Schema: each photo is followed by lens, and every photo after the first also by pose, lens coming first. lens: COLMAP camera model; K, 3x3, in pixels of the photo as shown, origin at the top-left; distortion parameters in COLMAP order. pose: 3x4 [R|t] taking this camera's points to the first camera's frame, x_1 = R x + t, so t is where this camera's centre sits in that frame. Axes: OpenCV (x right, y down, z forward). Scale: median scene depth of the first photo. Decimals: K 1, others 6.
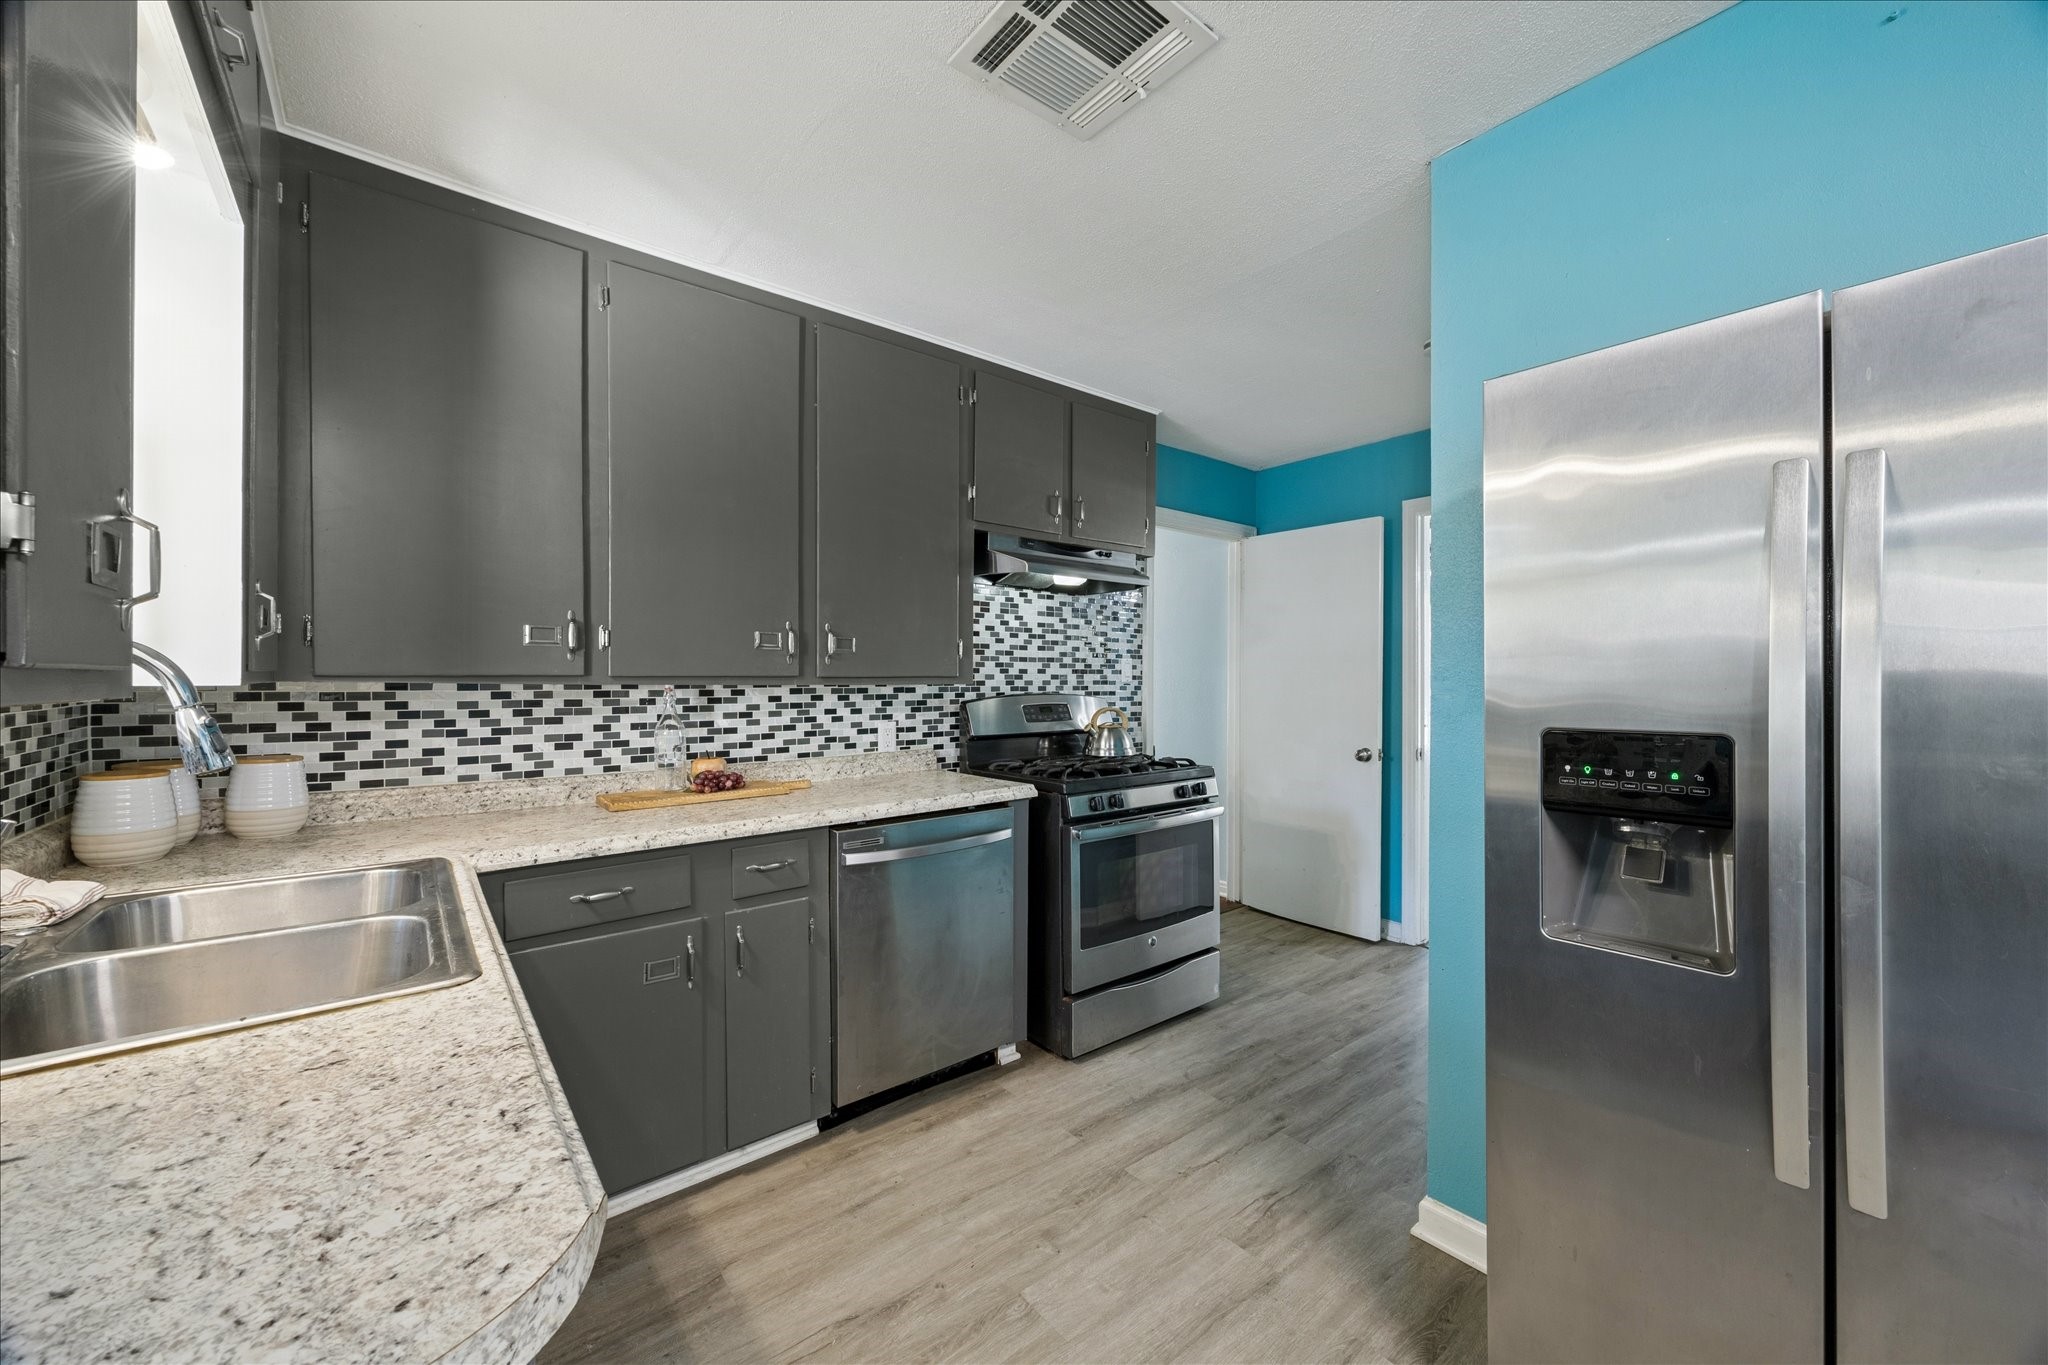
lens RADIAL K [[780.5, 0, 1034.8], [0, 780.5, 683.2], [0, 0, 1]] dist [-0.005421, 0.000121]
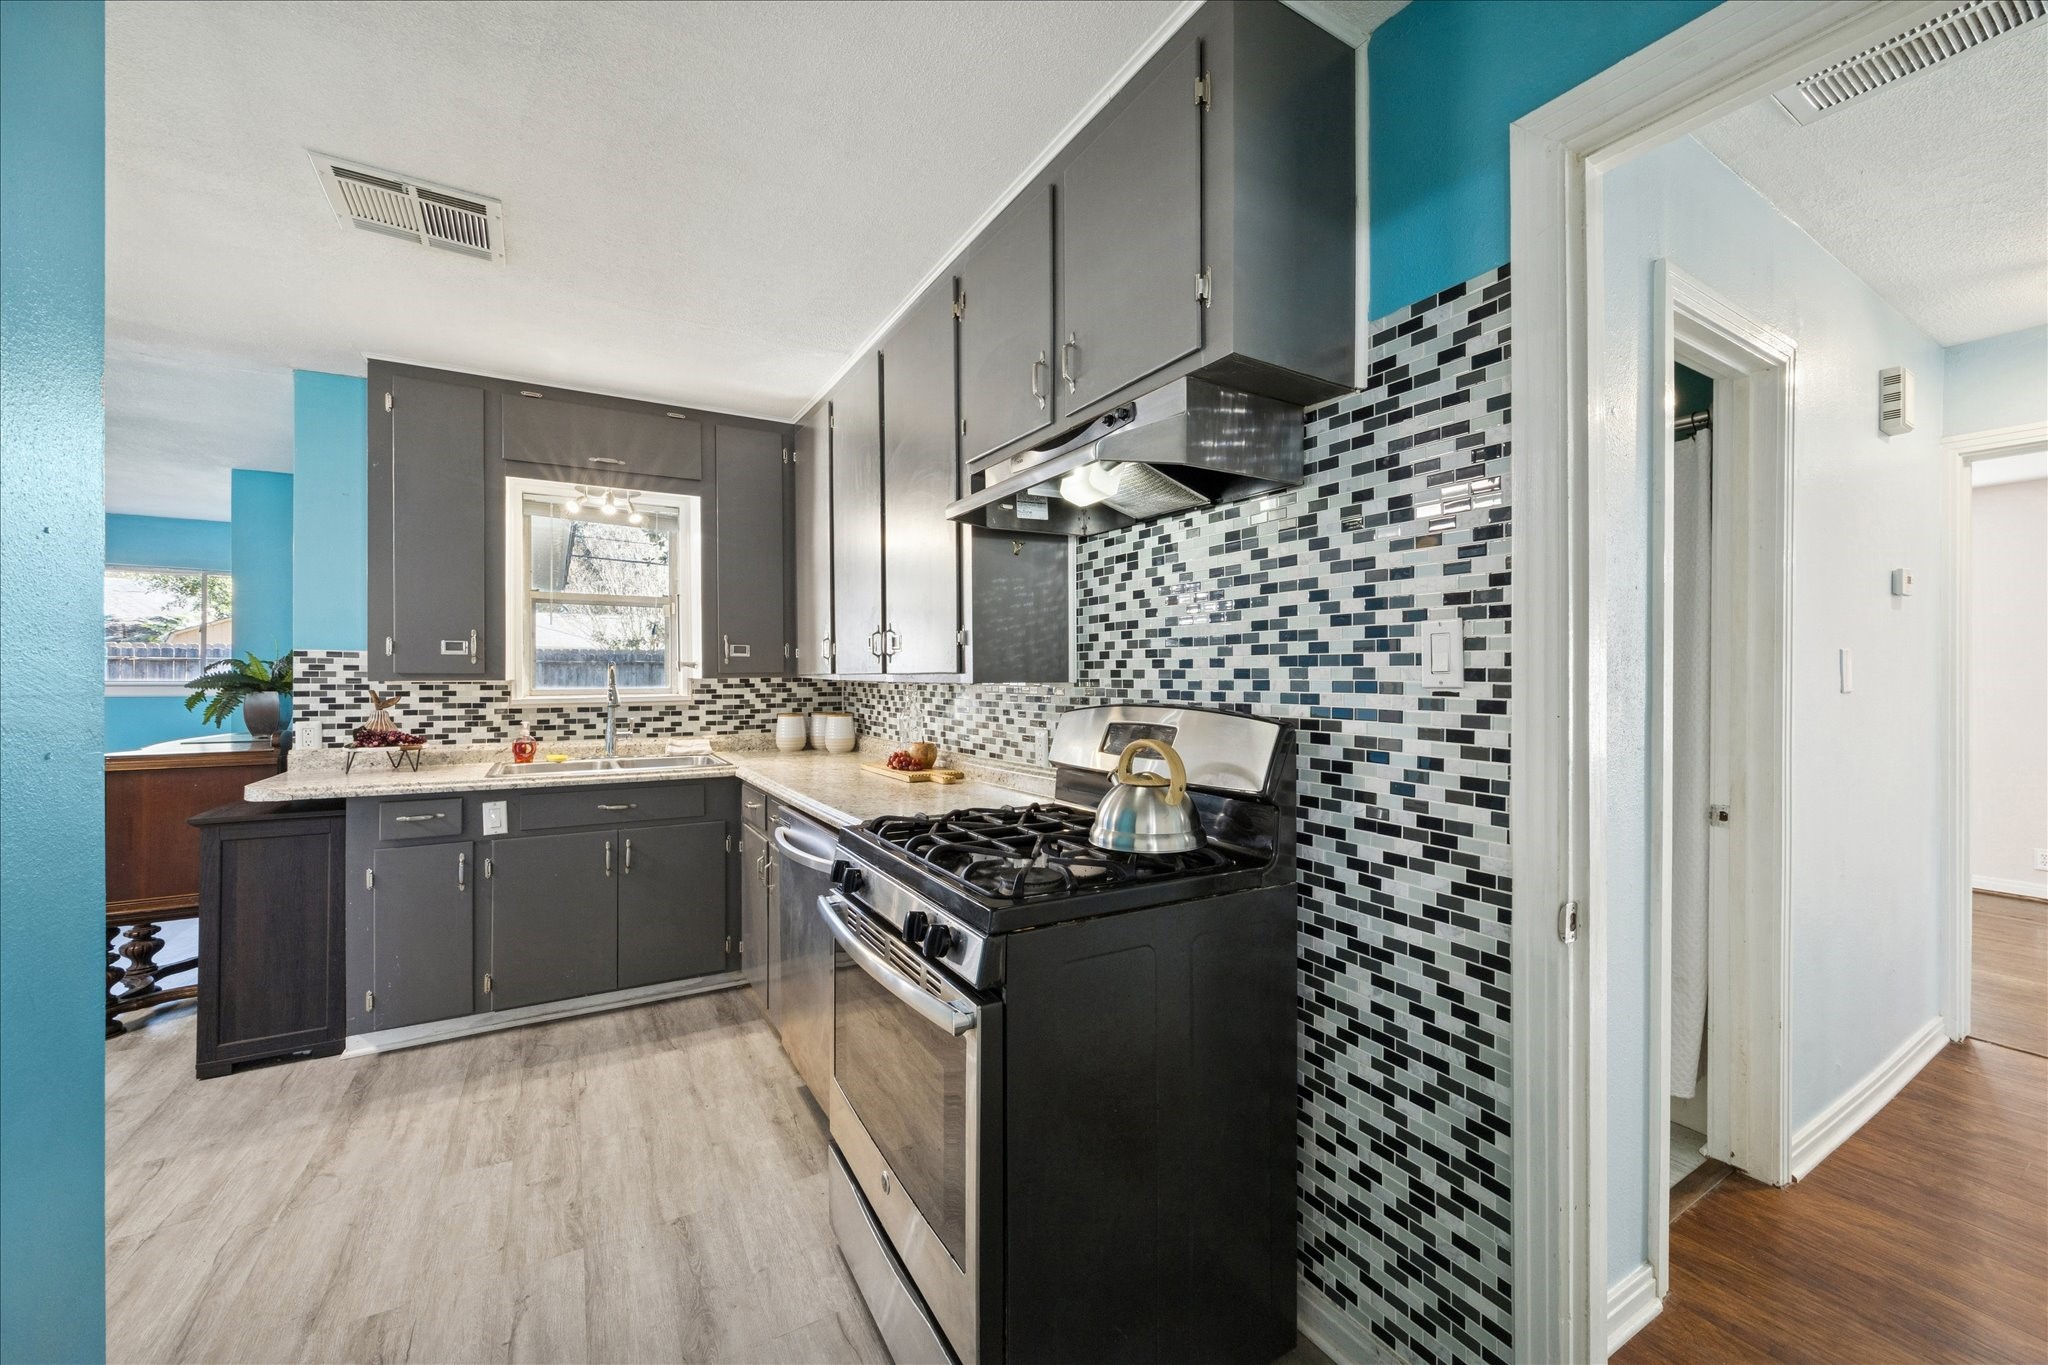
lens RADIAL K [[780.5, 0, 1030.8], [0, 780.5, 676.7], [0, 0, 1]] dist [-0.005421, 0.000121]
pose [[-0.131885, 0.000881, -0.991265, 0.531405], [-0.007223, 0.999972, 0.001850, -0.006122], [0.991239, 0.007404, -0.131875, 0.944784]]
